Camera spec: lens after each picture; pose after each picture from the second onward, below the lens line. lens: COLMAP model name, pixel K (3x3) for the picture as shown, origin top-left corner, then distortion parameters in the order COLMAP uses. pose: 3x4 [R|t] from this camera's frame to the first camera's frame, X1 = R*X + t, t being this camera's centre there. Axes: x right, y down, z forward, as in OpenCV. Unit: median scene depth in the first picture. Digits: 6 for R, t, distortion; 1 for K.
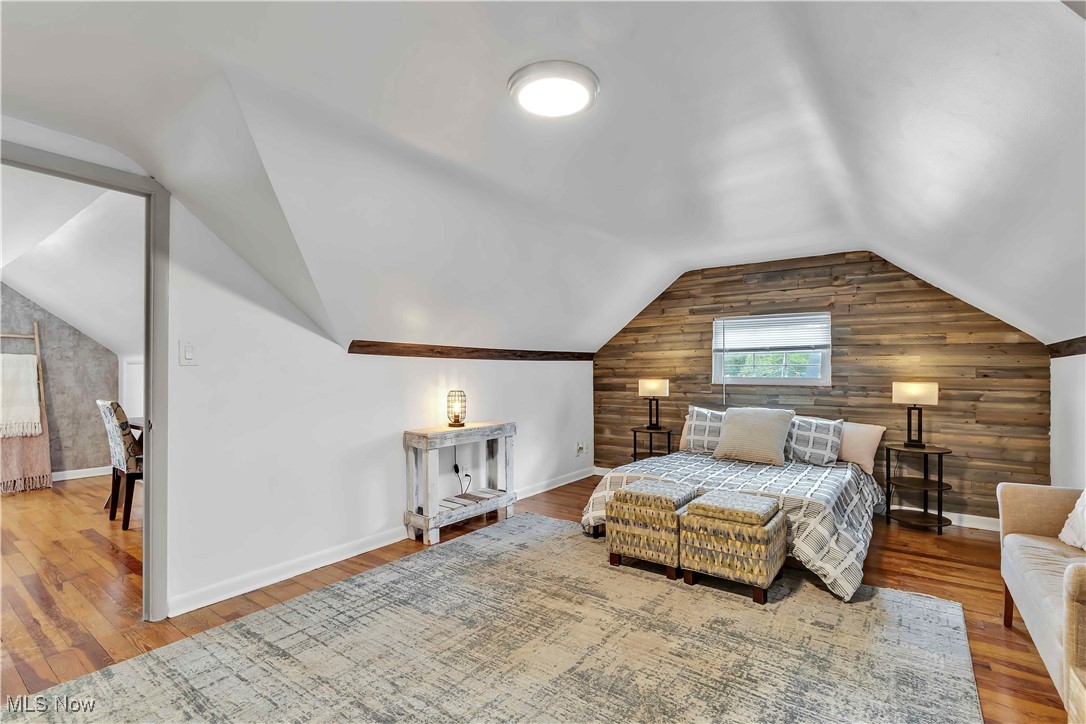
lens RADIAL K [[498.7, 0, 514.7], [0, 498.7, 368.5], [0, 0, 1]] dist [0.007162, -0.000354]
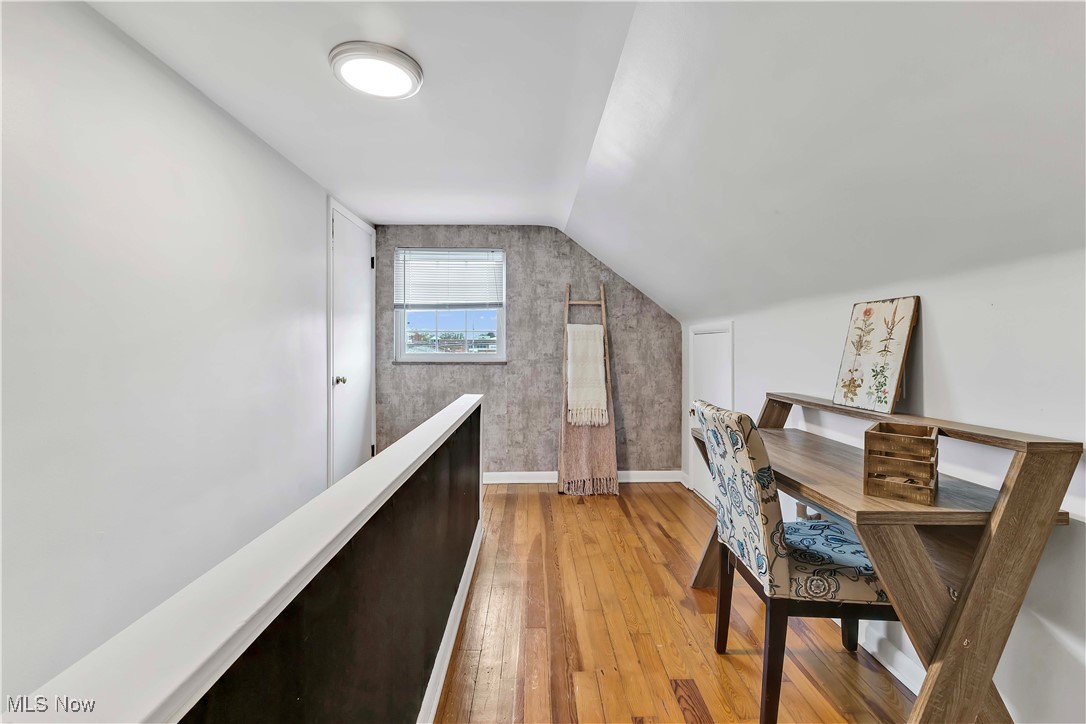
lens RADIAL K [[477.2, 0, 543.3], [0, 477.2, 351.6], [0, 0, 1]] dist [0.003883, 0.000223]
pose [[0.633413, 0.003538, -0.773806, -0.408370], [0.006829, 0.999925, 0.010161, 0.007450], [0.773784, -0.011721, 0.633342, 0.427593]]
